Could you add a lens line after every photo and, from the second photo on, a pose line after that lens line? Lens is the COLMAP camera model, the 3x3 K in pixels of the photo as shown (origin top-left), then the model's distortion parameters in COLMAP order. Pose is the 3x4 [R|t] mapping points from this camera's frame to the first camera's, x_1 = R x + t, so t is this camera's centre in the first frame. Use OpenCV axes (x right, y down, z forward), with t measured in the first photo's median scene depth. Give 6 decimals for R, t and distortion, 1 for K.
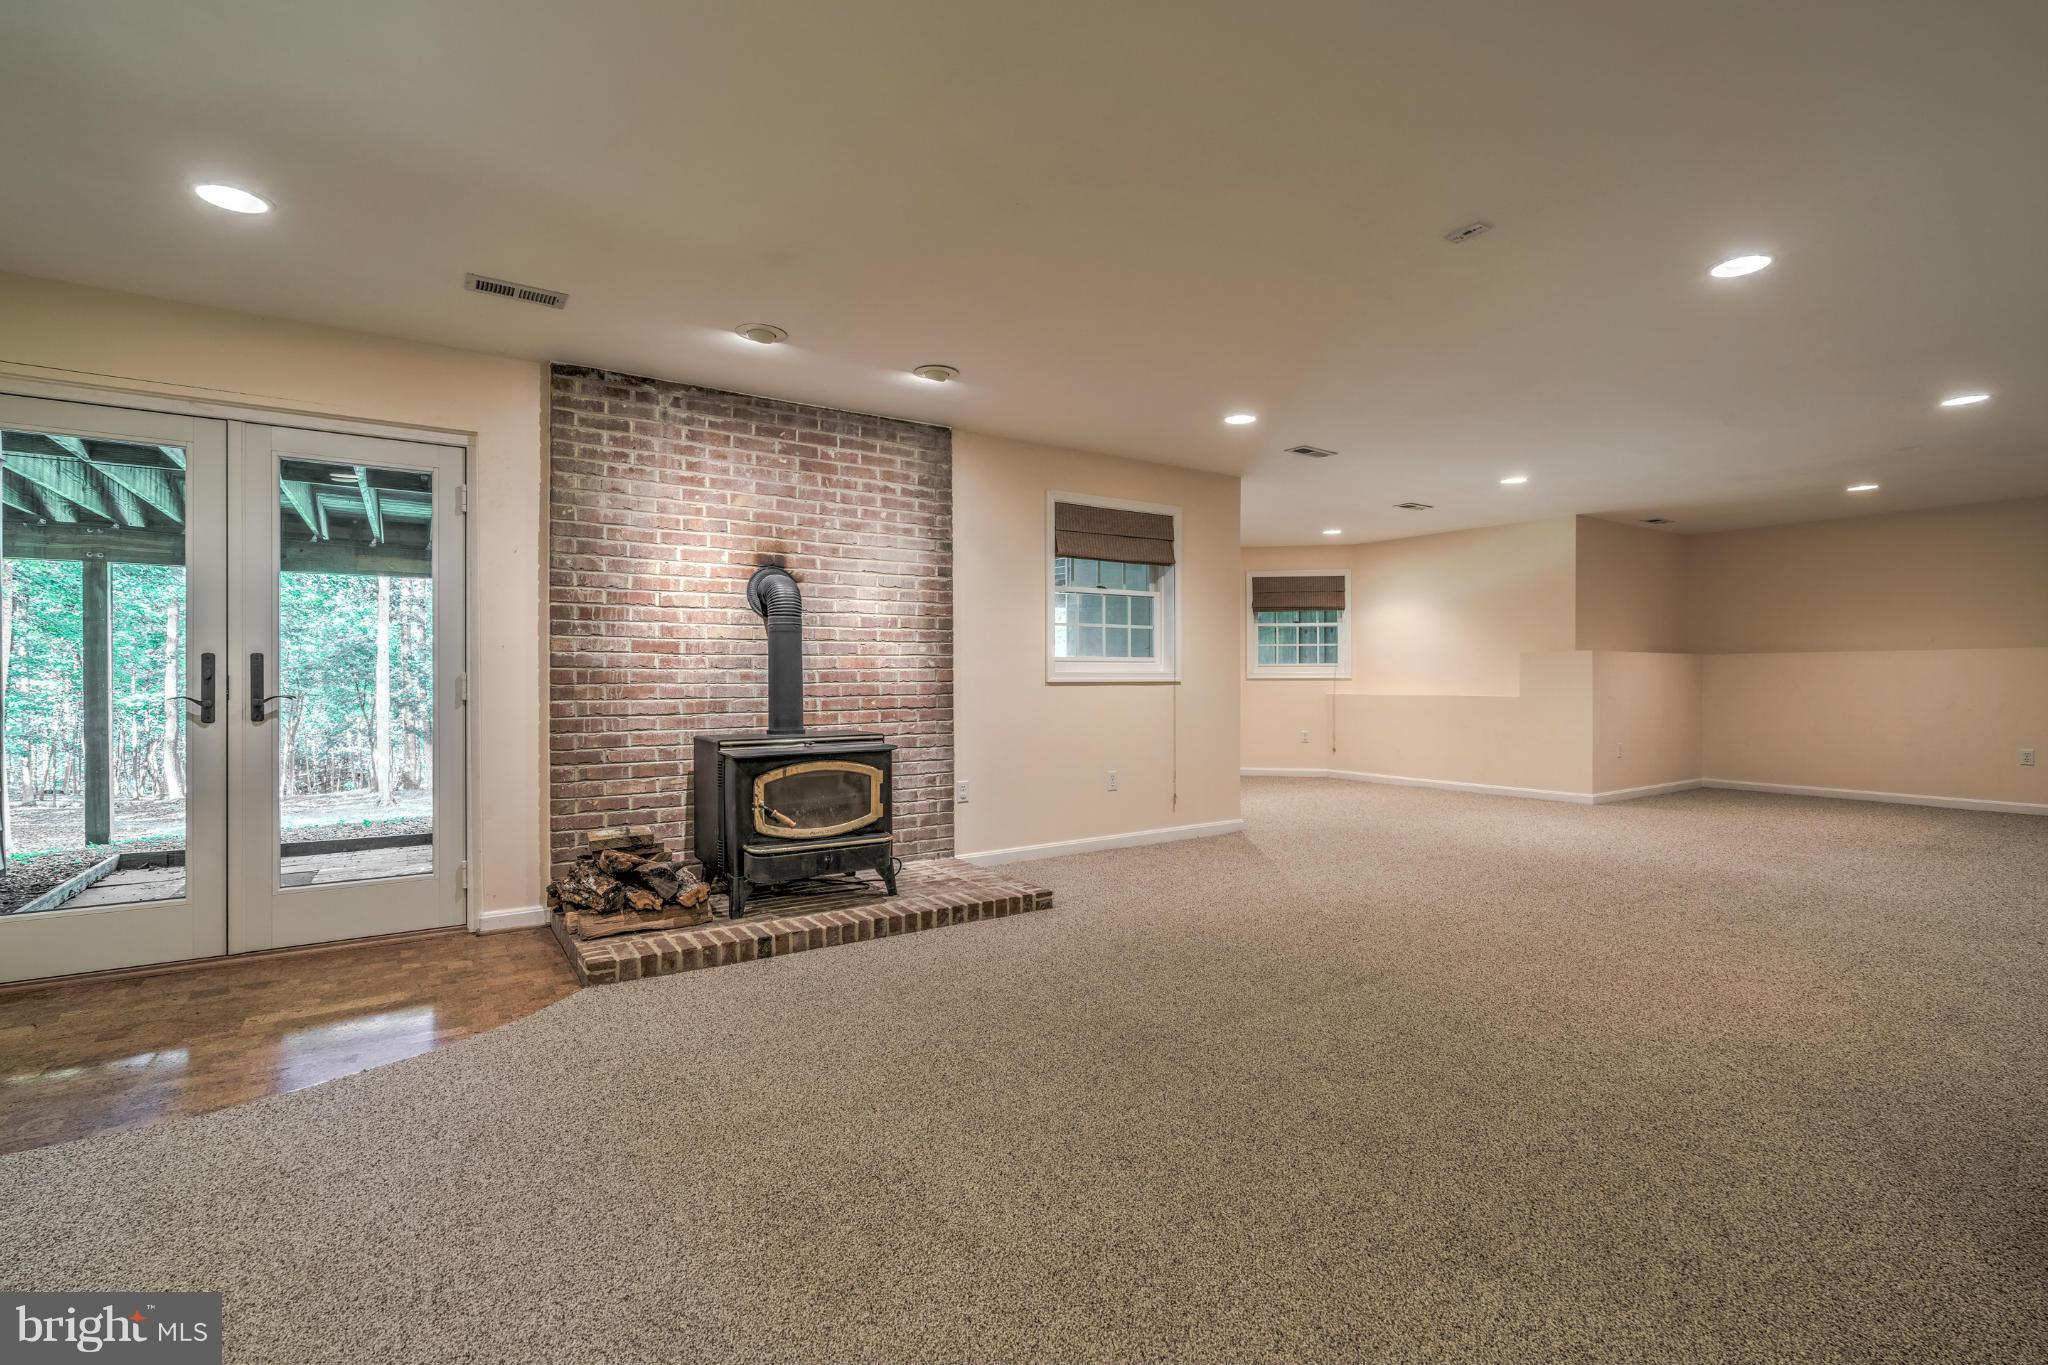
lens RADIAL K [[932.7, 0, 1029.0], [0, 932.7, 687.1], [0, 0, 1]] dist [-0.003890, 0.000531]
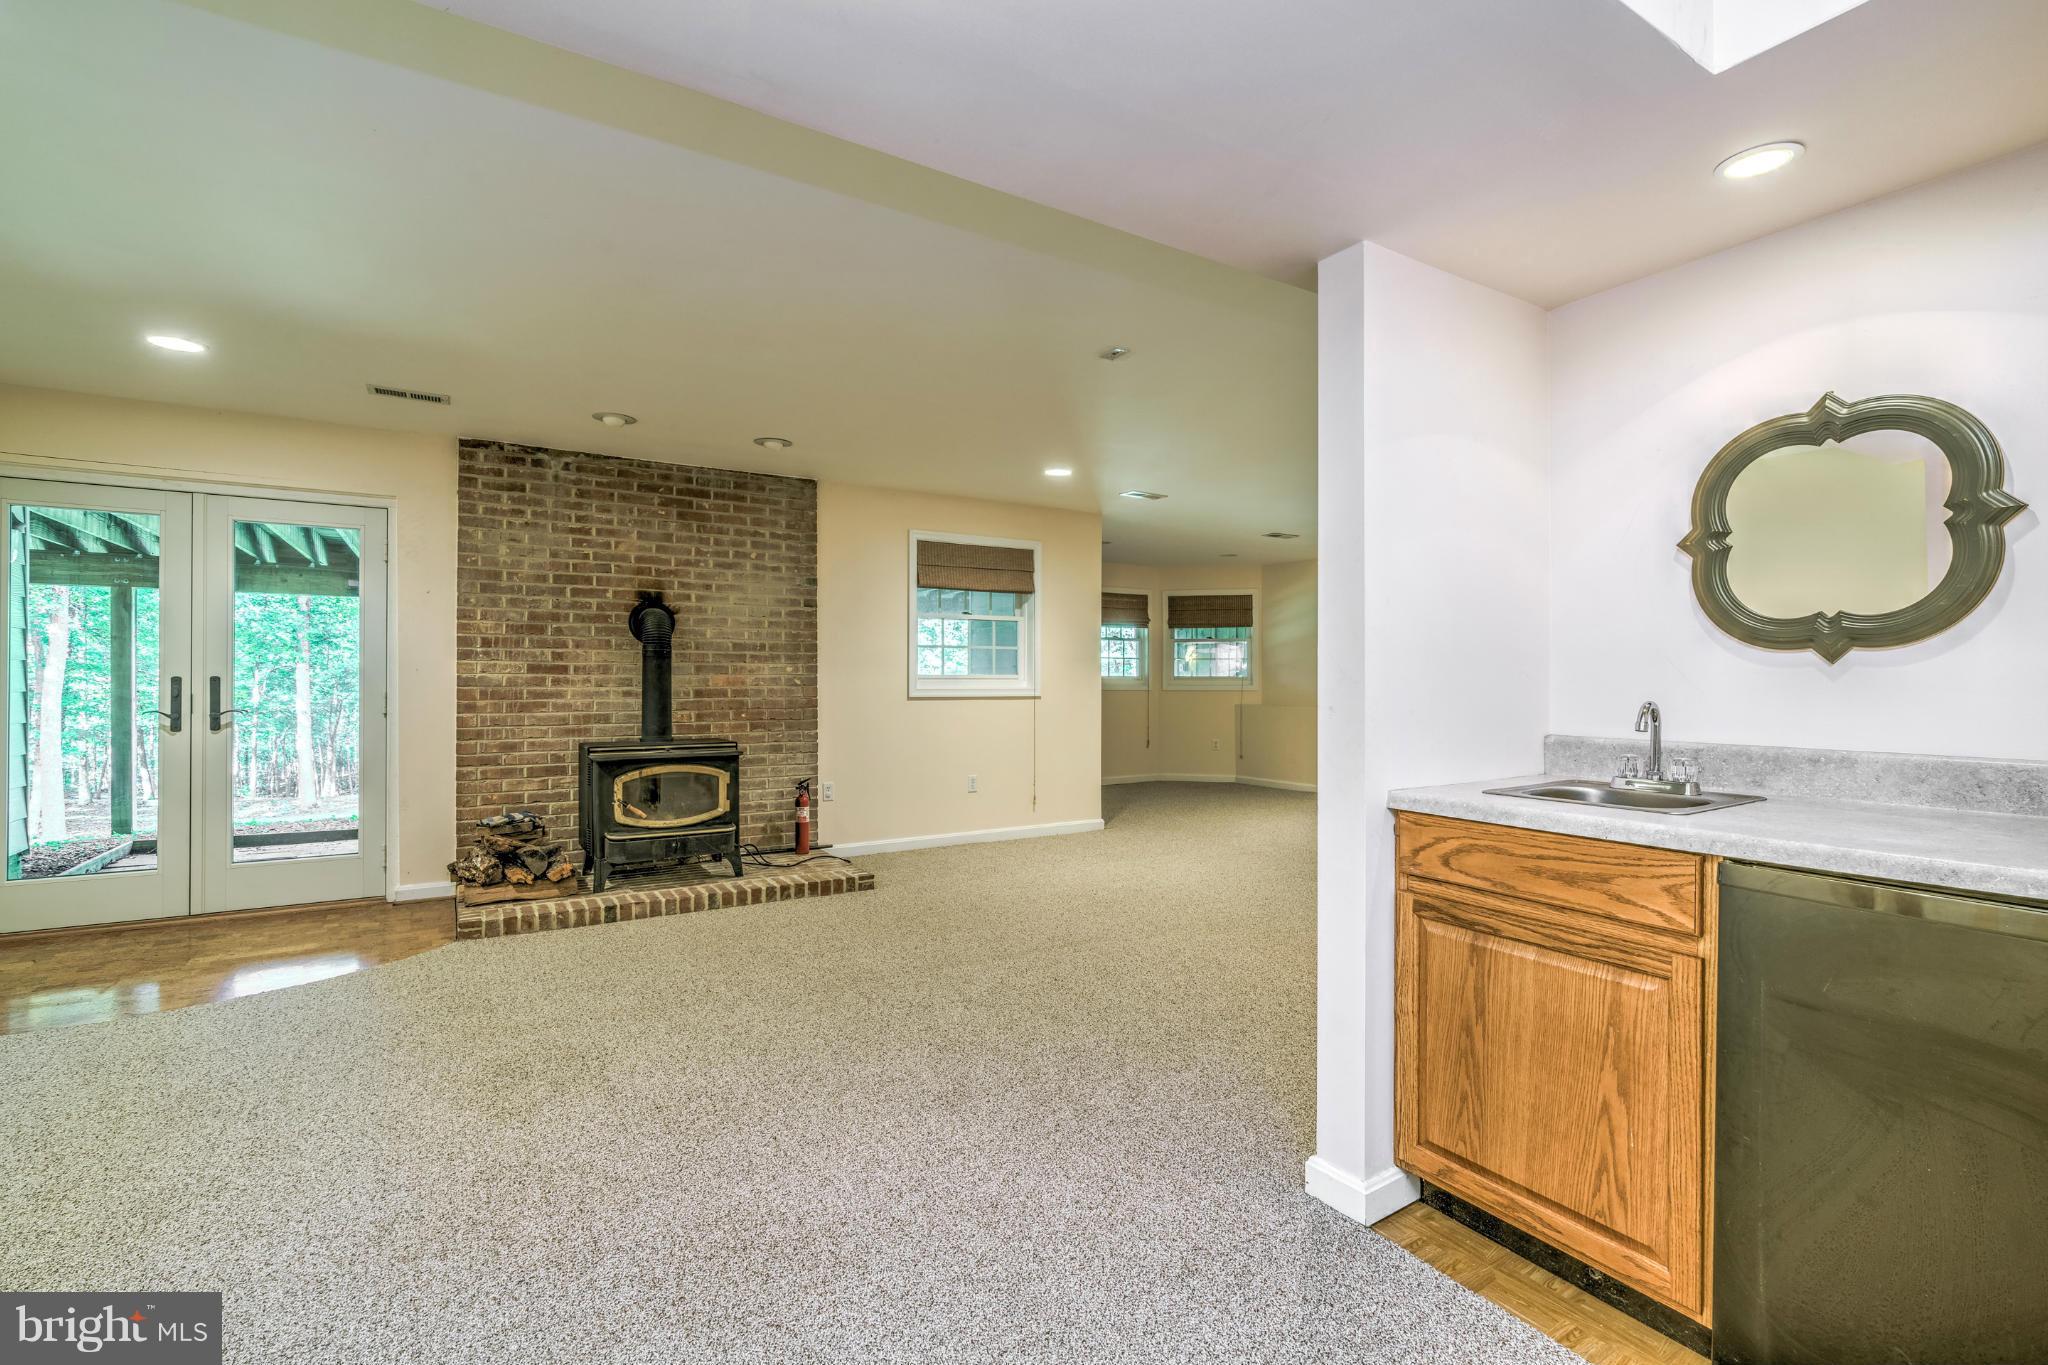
lens RADIAL K [[932.7, 0, 1021.3], [0, 932.7, 685.3], [0, 0, 1]] dist [-0.003890, 0.000531]
pose [[0.999338, 0.002558, -0.036283, 0.268648], [-0.002839, 0.999966, -0.007708, -0.015137], [0.036262, 0.007806, 0.999312, -0.192918]]
